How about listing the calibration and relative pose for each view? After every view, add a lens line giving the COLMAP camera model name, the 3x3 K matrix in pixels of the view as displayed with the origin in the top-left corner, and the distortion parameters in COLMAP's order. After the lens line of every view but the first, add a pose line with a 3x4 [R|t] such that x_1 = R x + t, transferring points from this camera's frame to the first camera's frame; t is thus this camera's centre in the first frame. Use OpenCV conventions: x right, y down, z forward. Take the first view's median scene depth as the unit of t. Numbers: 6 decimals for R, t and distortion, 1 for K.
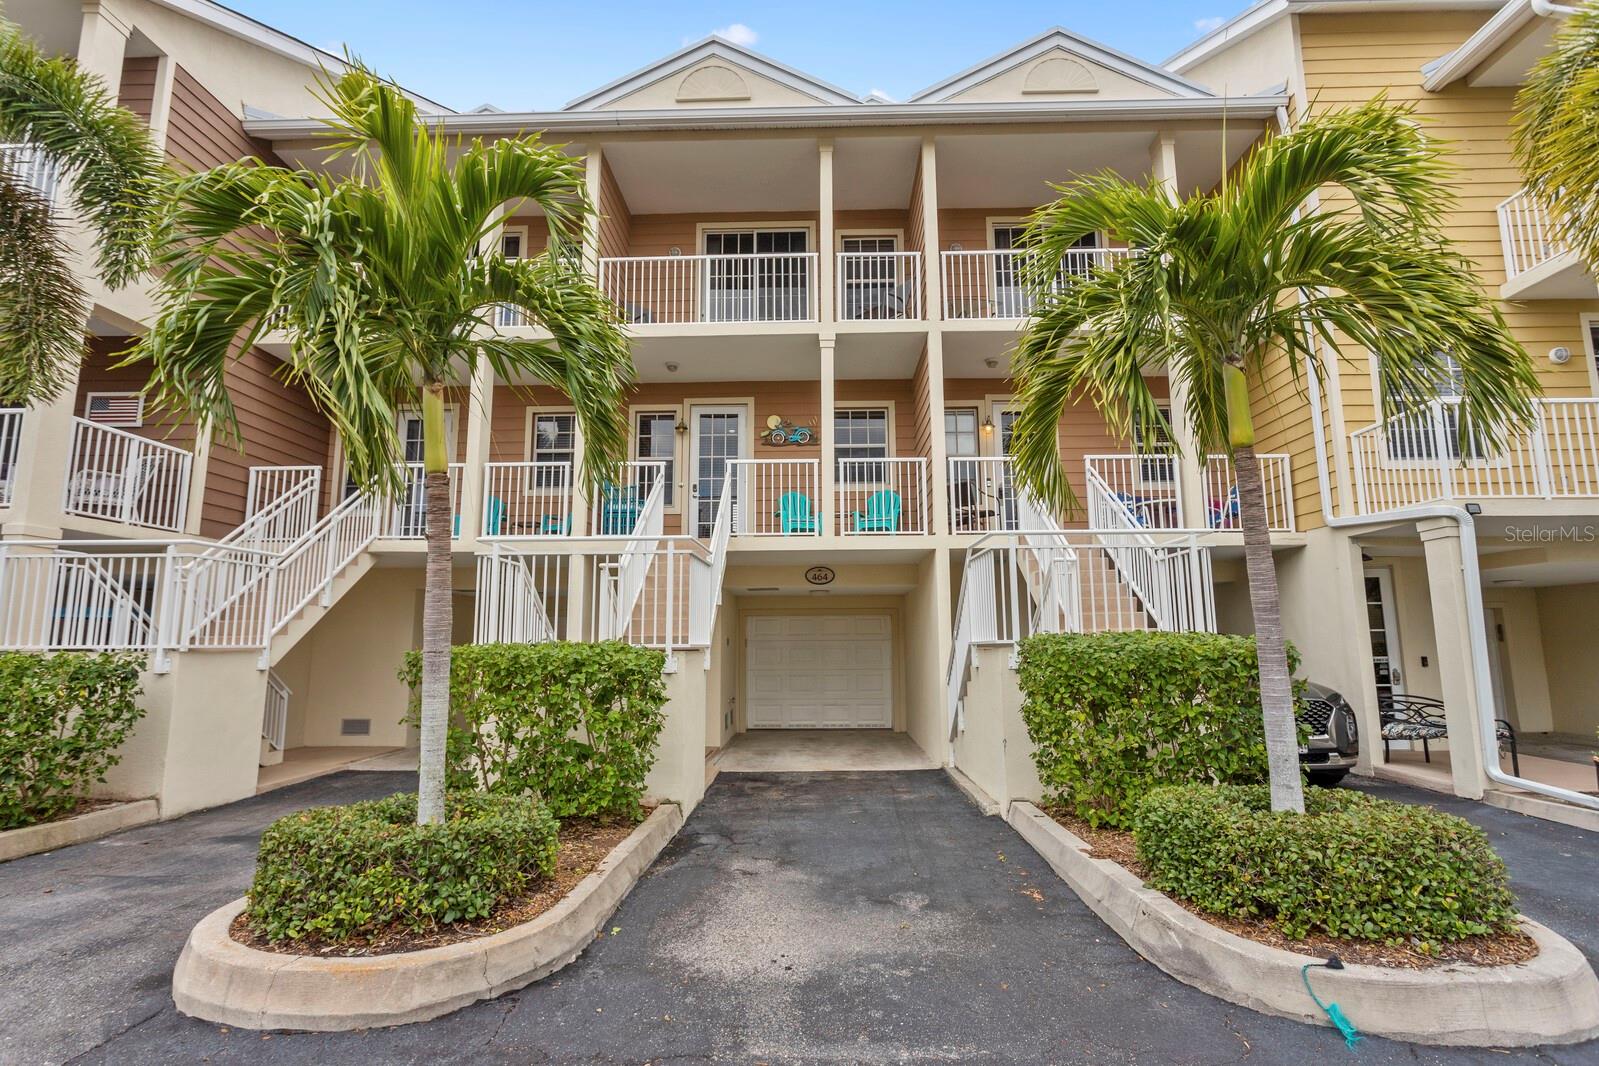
lens RADIAL K [[785.0, 0, 804.8], [0, 785.0, 531.9], [0, 0, 1]] dist [-0.001944, 0.002409]
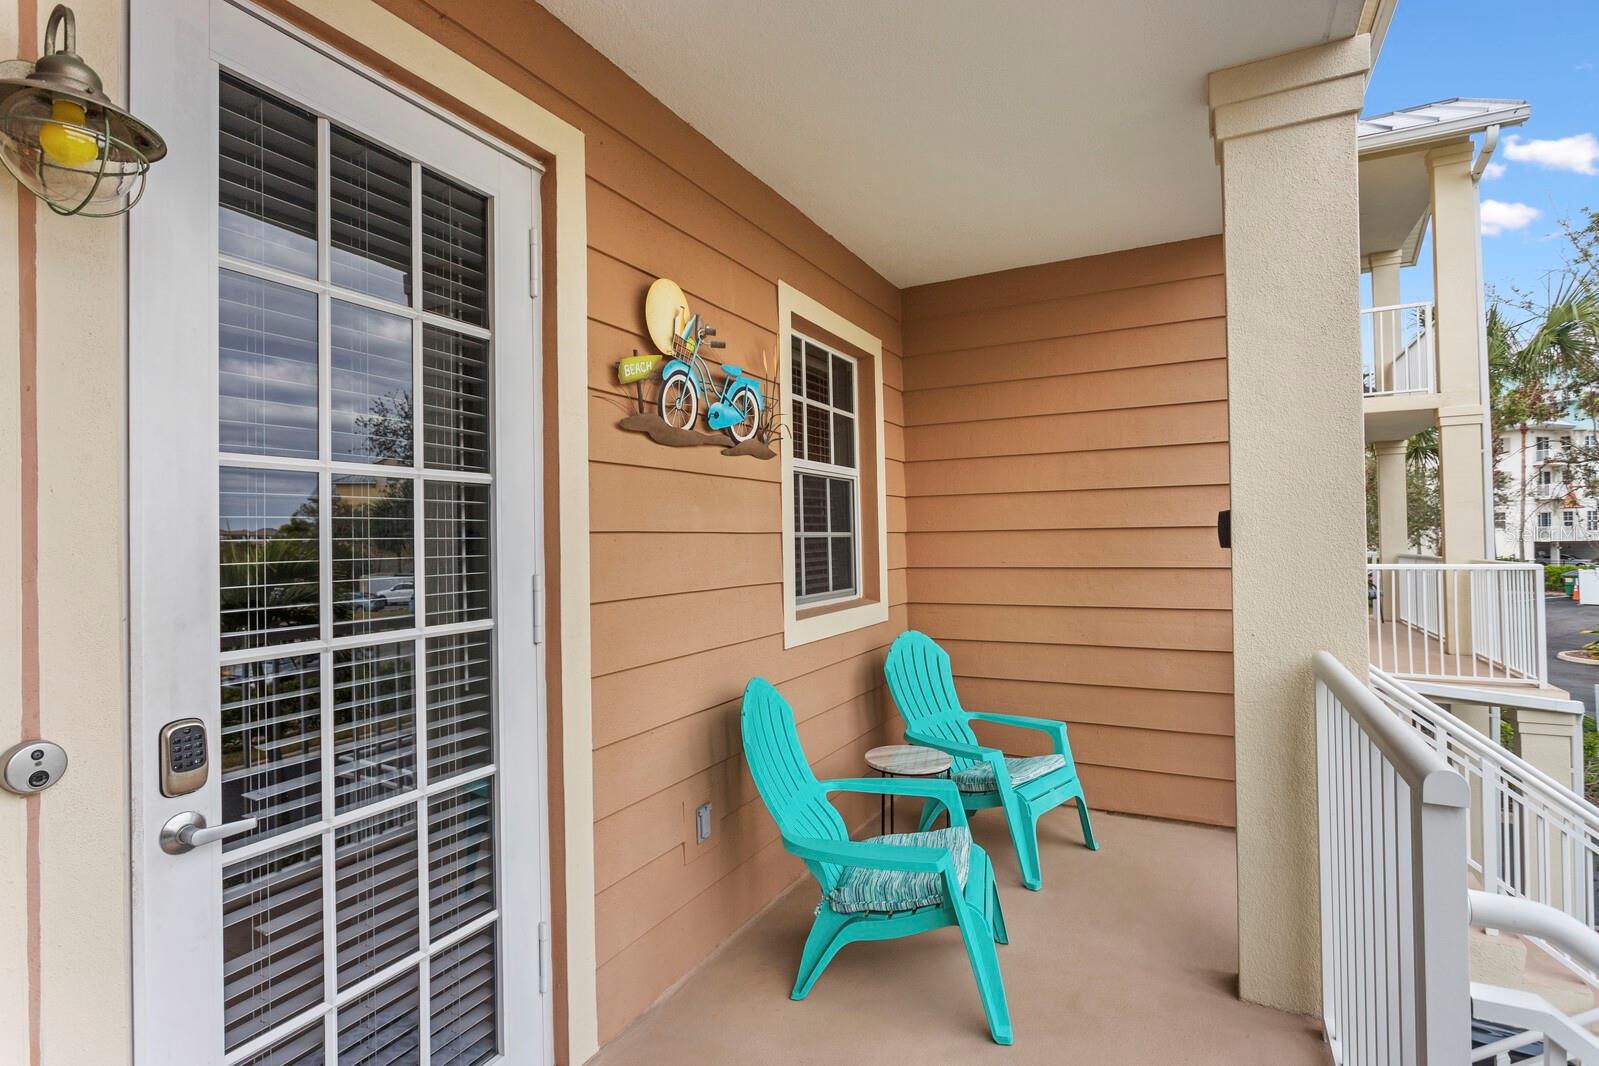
lens RADIAL K [[785.0, 0, 804.8], [0, 785.0, 531.9], [0, 0, 1]] dist [-0.001944, 0.002409]
pose [[0.431235, 0.006051, 0.902219, -0.199038], [-0.116314, 0.992006, 0.048941, -0.100456], [-0.894711, -0.126046, 0.428492, 0.882061]]
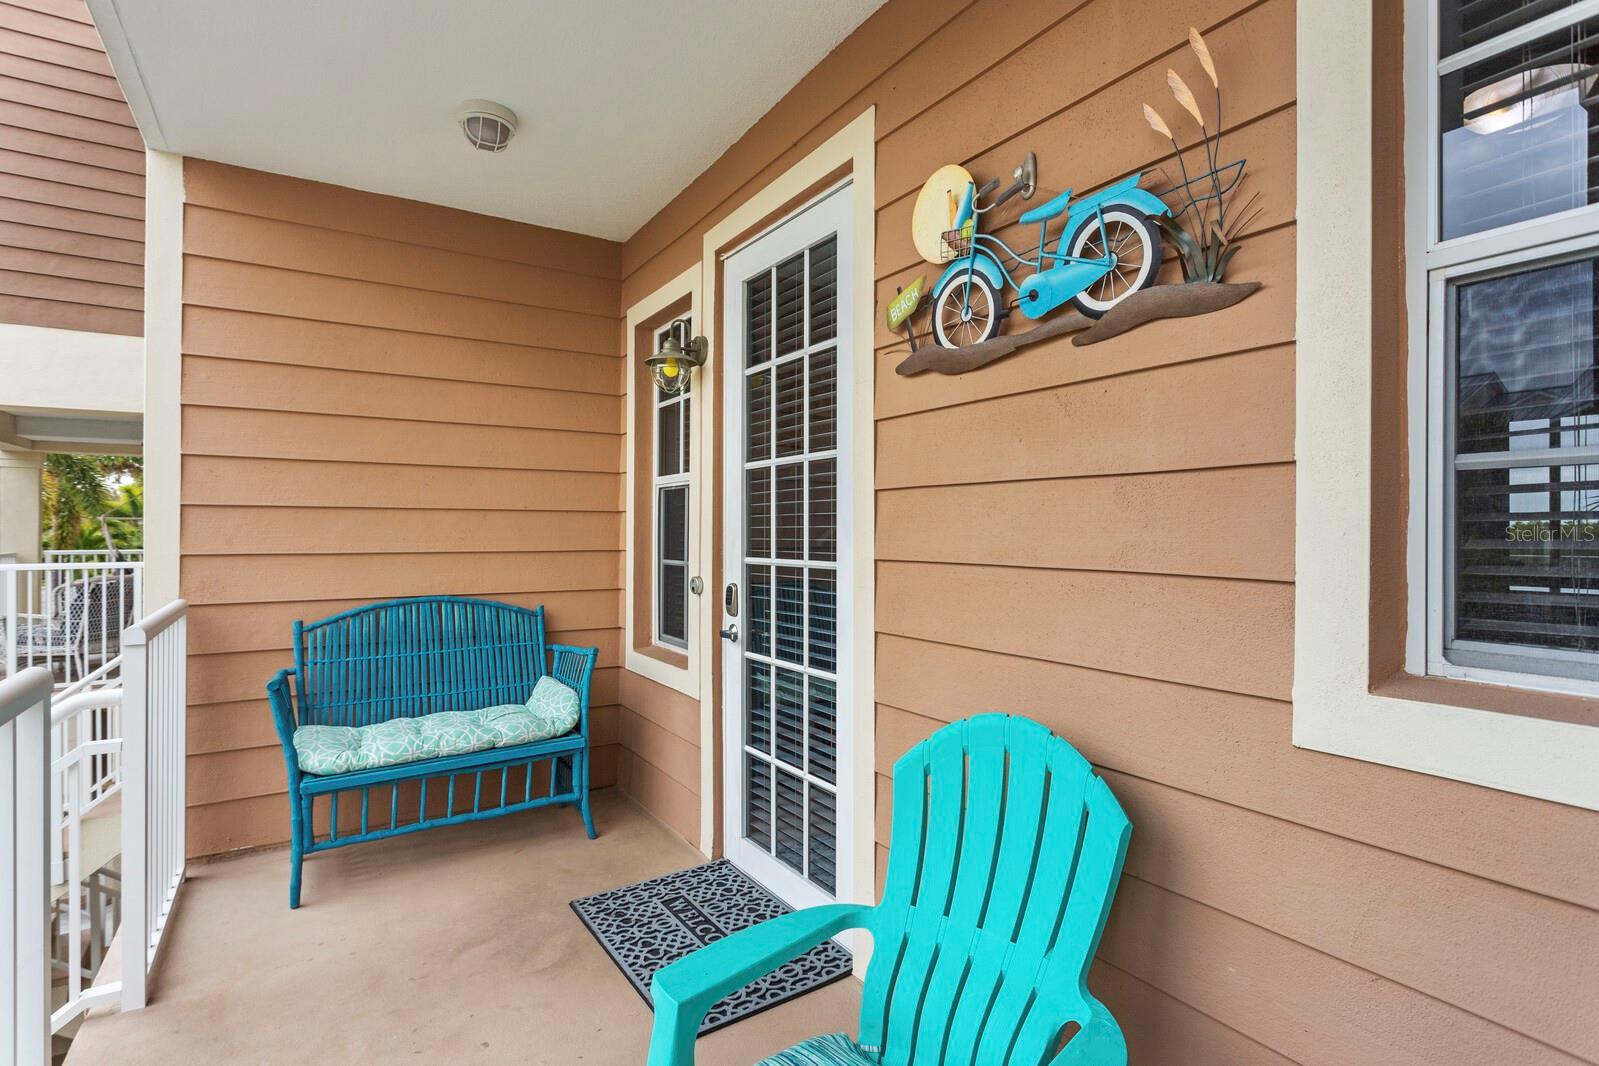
lens RADIAL K [[785.0, 0, 804.8], [0, 785.0, 531.9], [0, 0, 1]] dist [-0.001944, 0.002409]
pose [[0.560645, 0.005097, -0.828040, 0.073419], [0.116026, 0.989632, 0.084650, -0.094279], [0.819887, -0.143533, 0.554241, 0.885335]]
